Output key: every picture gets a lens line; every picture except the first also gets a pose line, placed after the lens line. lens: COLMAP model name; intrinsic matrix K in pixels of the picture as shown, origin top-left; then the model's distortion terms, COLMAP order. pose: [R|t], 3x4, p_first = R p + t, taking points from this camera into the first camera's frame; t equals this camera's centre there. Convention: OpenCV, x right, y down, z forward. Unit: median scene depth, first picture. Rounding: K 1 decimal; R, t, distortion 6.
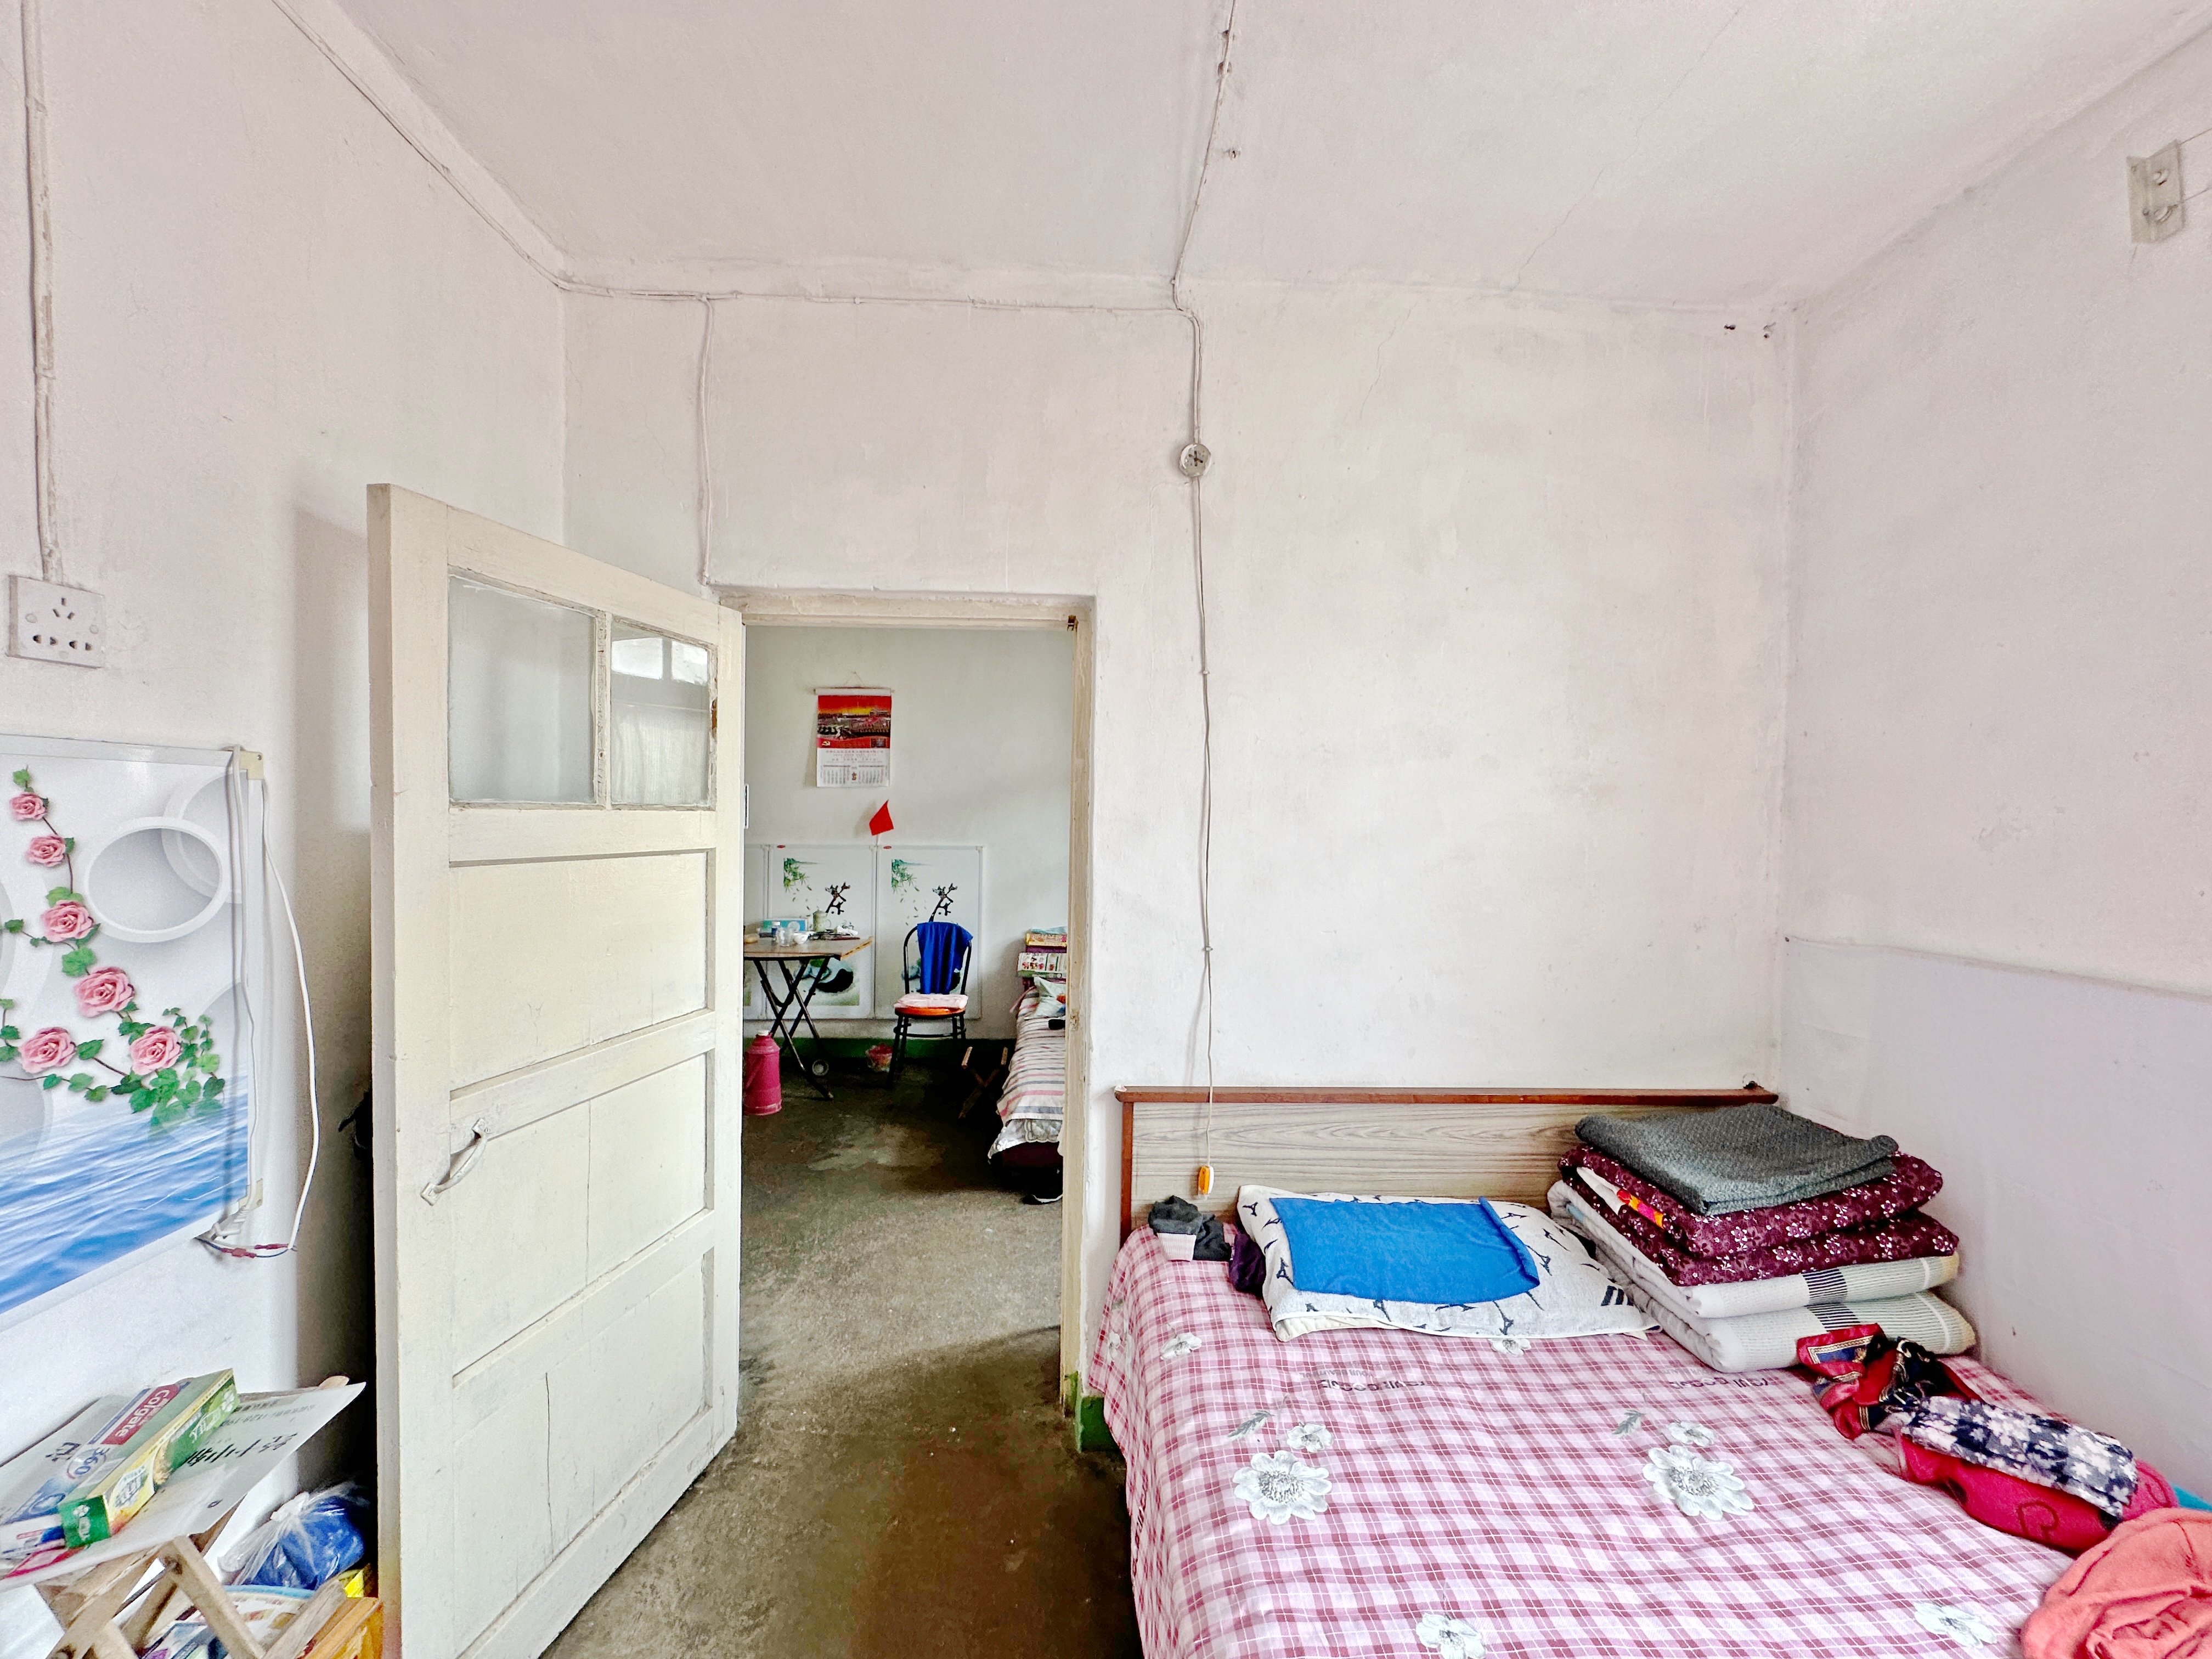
lens RADIAL K [[885.0, 0, 1101.9], [0, 885.0, 829.7], [0, 0, 1]] dist [-0.001900, -0.000135]
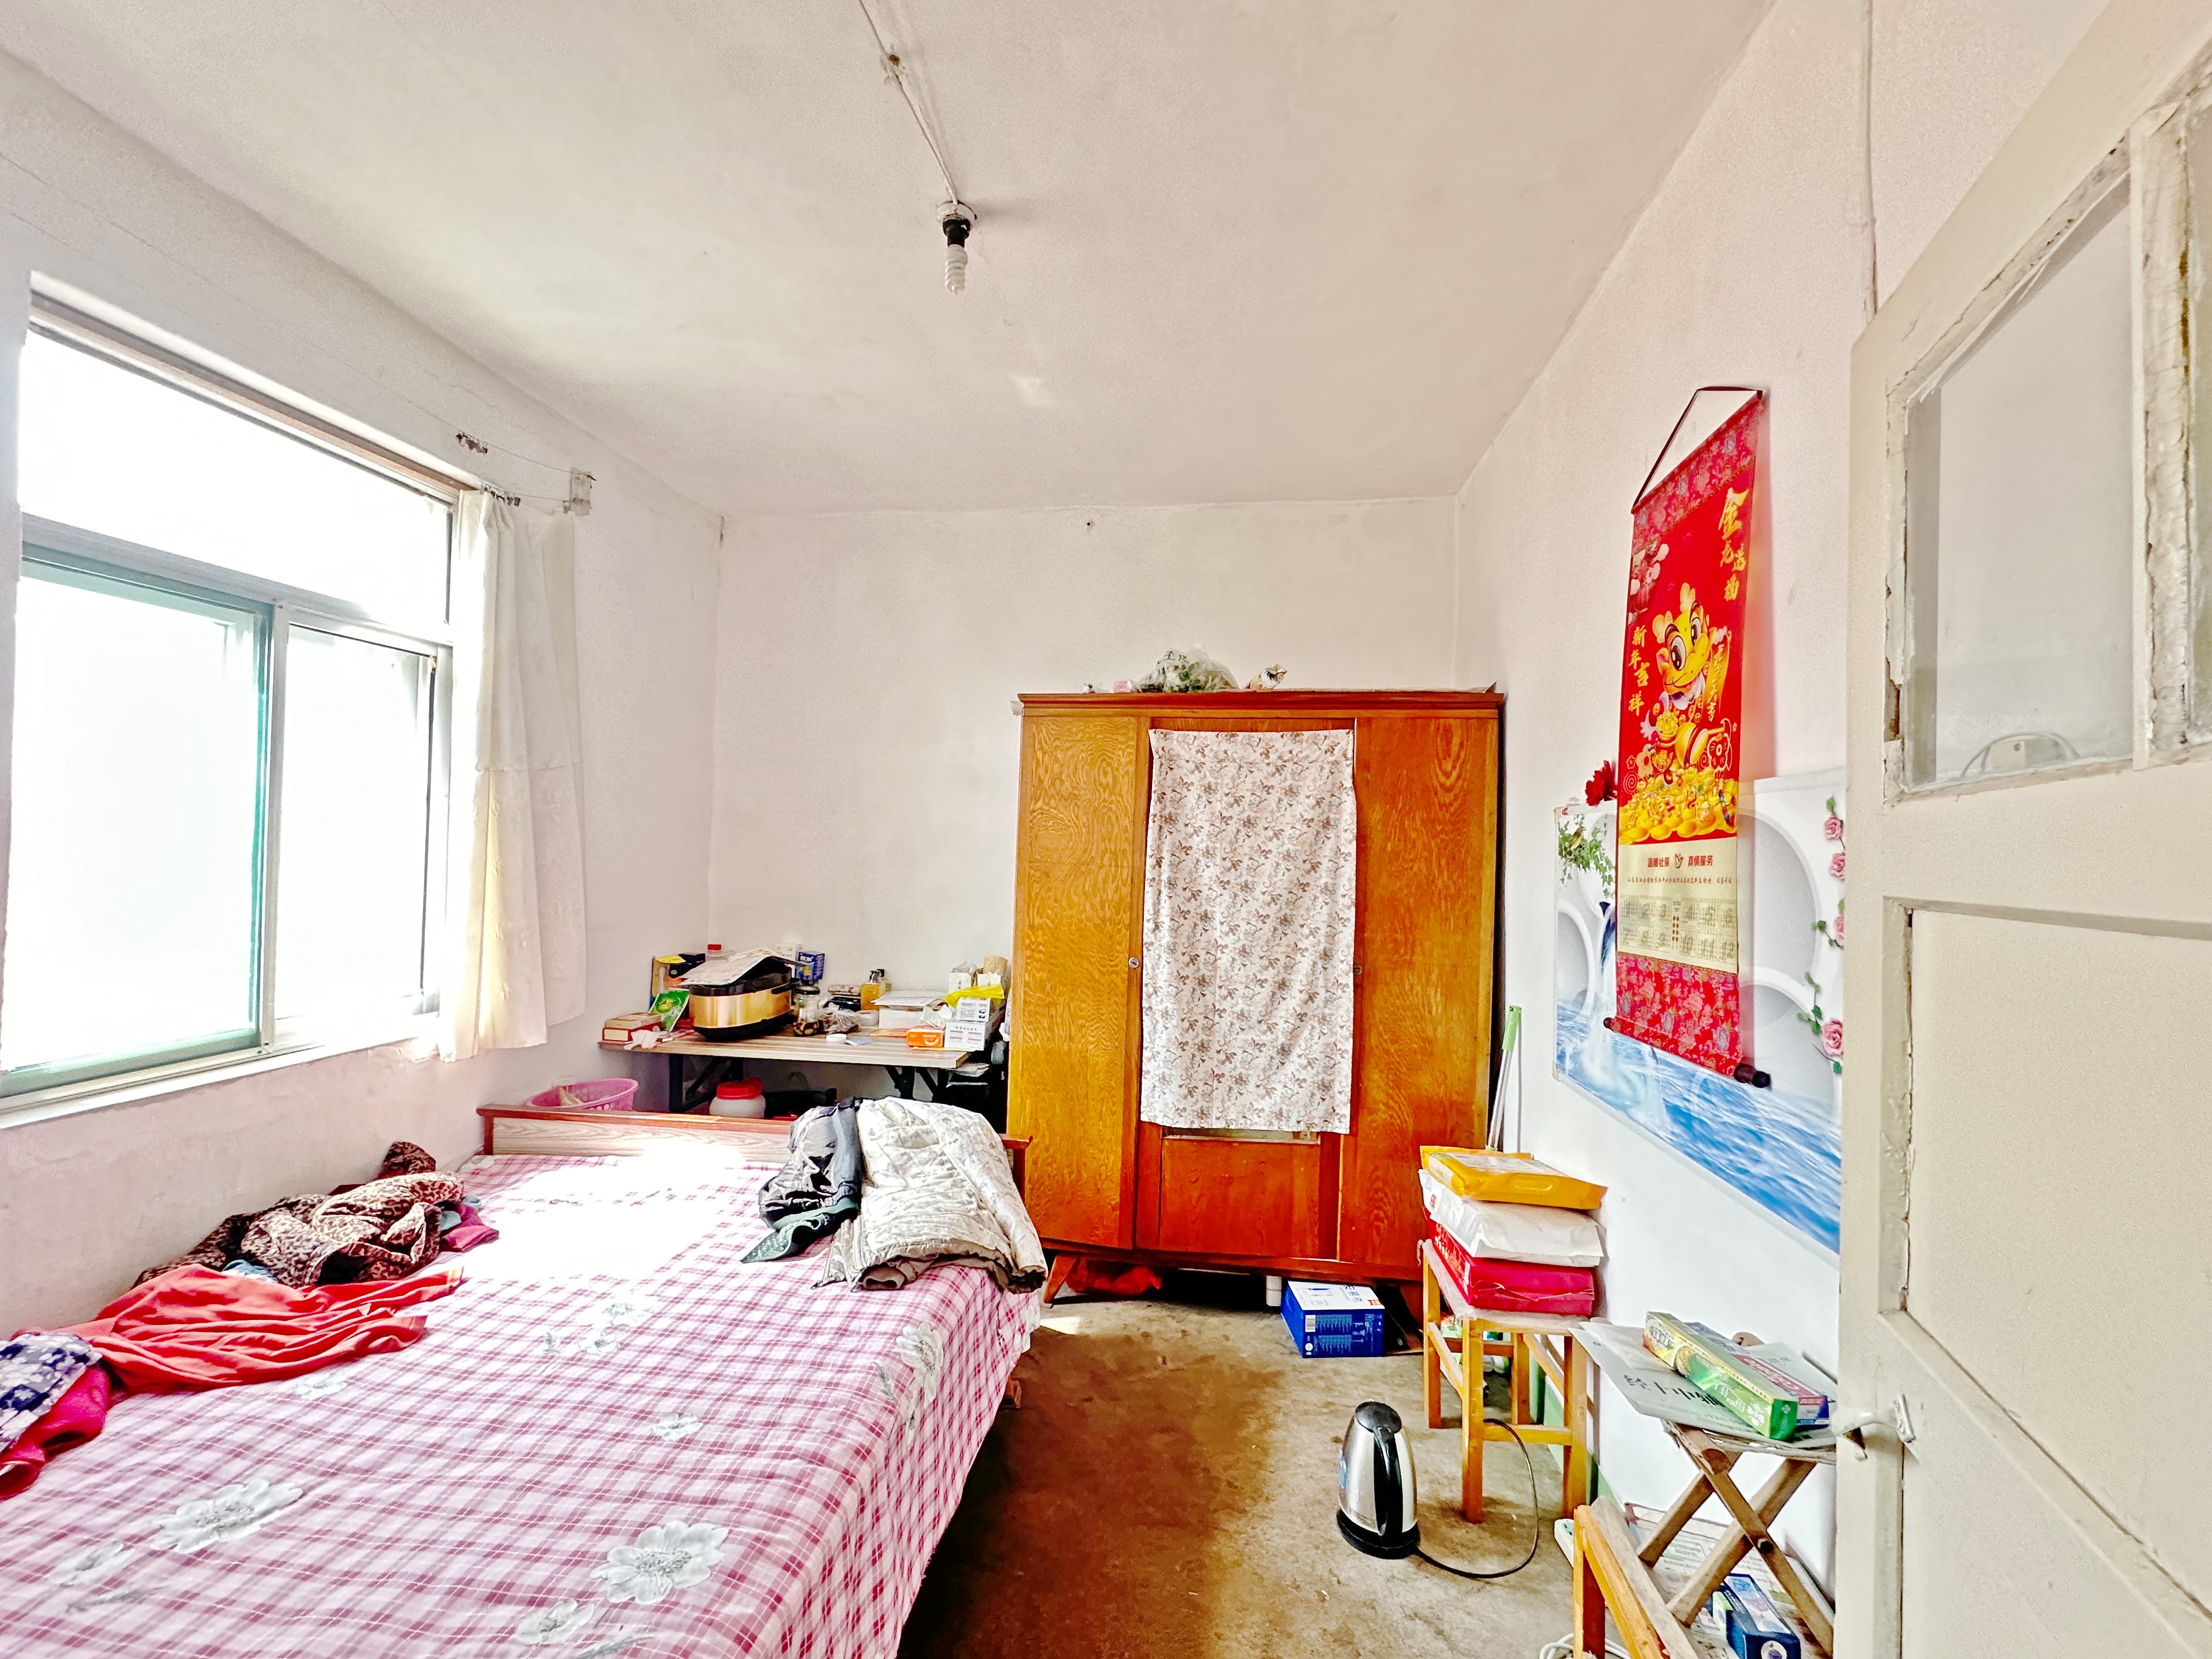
lens RADIAL K [[885.0, 0, 1112.3], [0, 885.0, 842.8], [0, 0, 1]] dist [-0.001900, -0.000135]
pose [[-0.982196, -0.042028, 0.183100, -0.470138], [-0.038098, 0.998963, 0.024929, 0.001484], [-0.183957, 0.017509, -0.982778, 2.313629]]
